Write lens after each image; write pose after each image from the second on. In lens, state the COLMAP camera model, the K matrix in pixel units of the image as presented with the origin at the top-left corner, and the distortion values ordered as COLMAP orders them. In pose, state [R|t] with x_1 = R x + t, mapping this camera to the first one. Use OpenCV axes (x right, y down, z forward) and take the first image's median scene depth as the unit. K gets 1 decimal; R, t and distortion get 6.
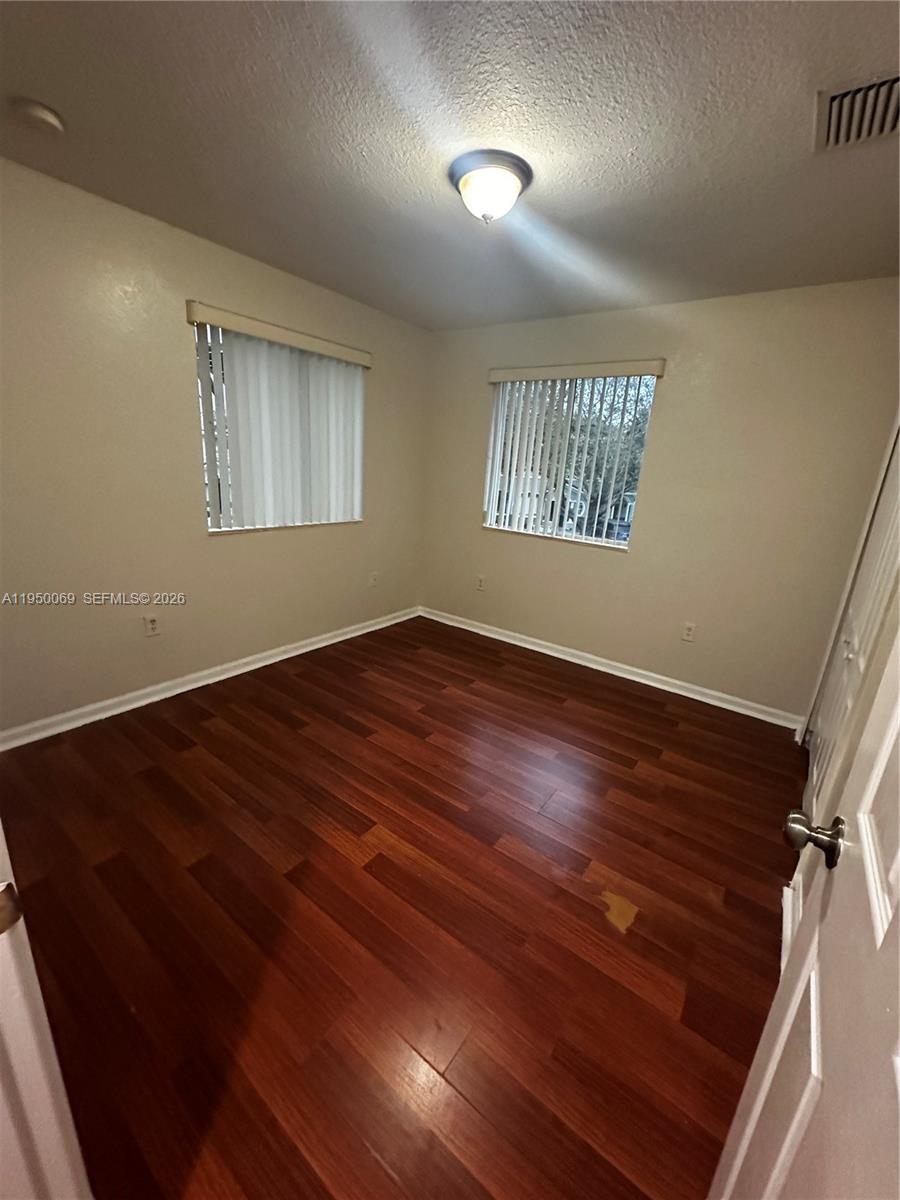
lens RADIAL K [[481.9, 0, 456.3], [0, 481.9, 601.8], [0, 0, 1]] dist [-0.001274, 0.000505]
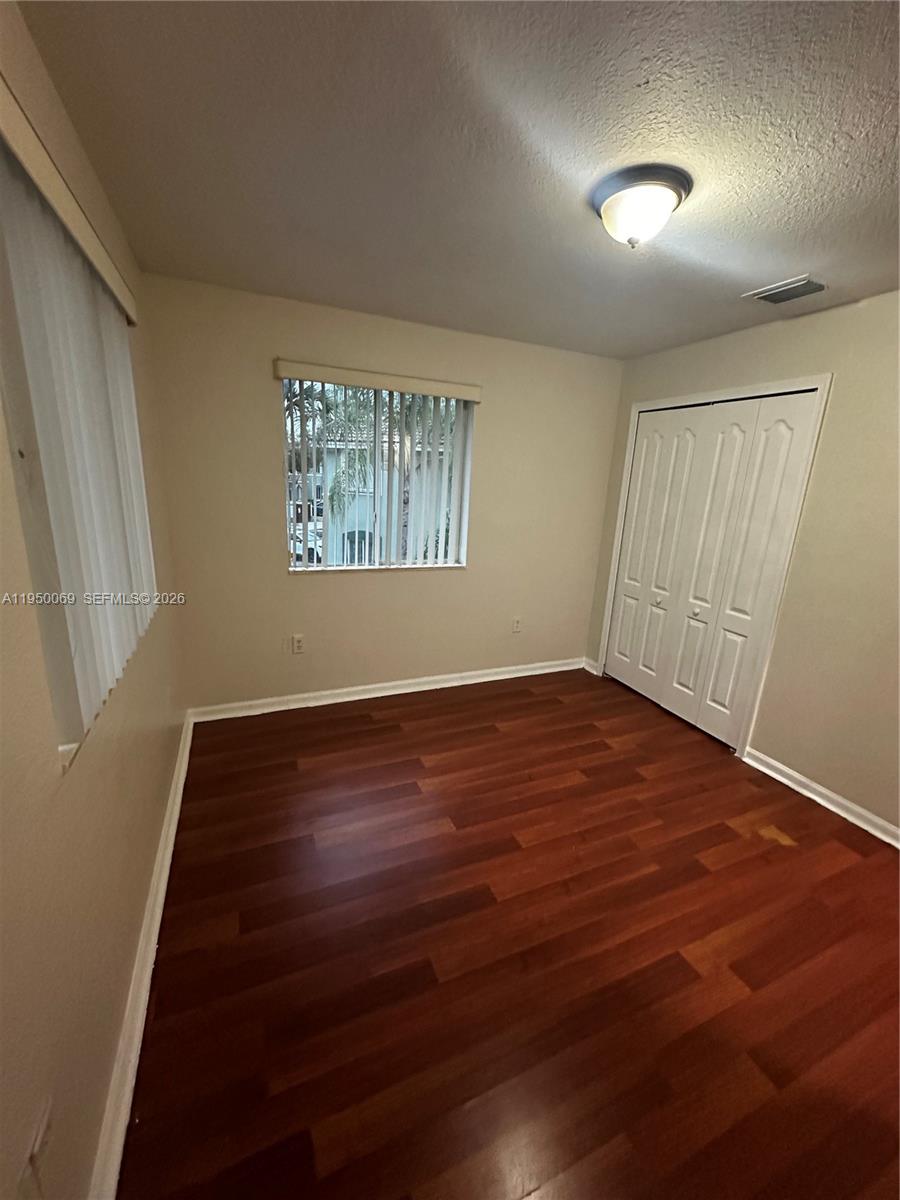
lens RADIAL K [[481.9, 0, 452.8], [0, 481.9, 598.5], [0, 0, 1]] dist [-0.001274, 0.000505]
pose [[0.494676, -0.252066, 0.831720, -0.620043], [0.223097, 0.961776, 0.158792, -0.244353], [-0.839955, 0.107003, 0.532002, 0.558396]]
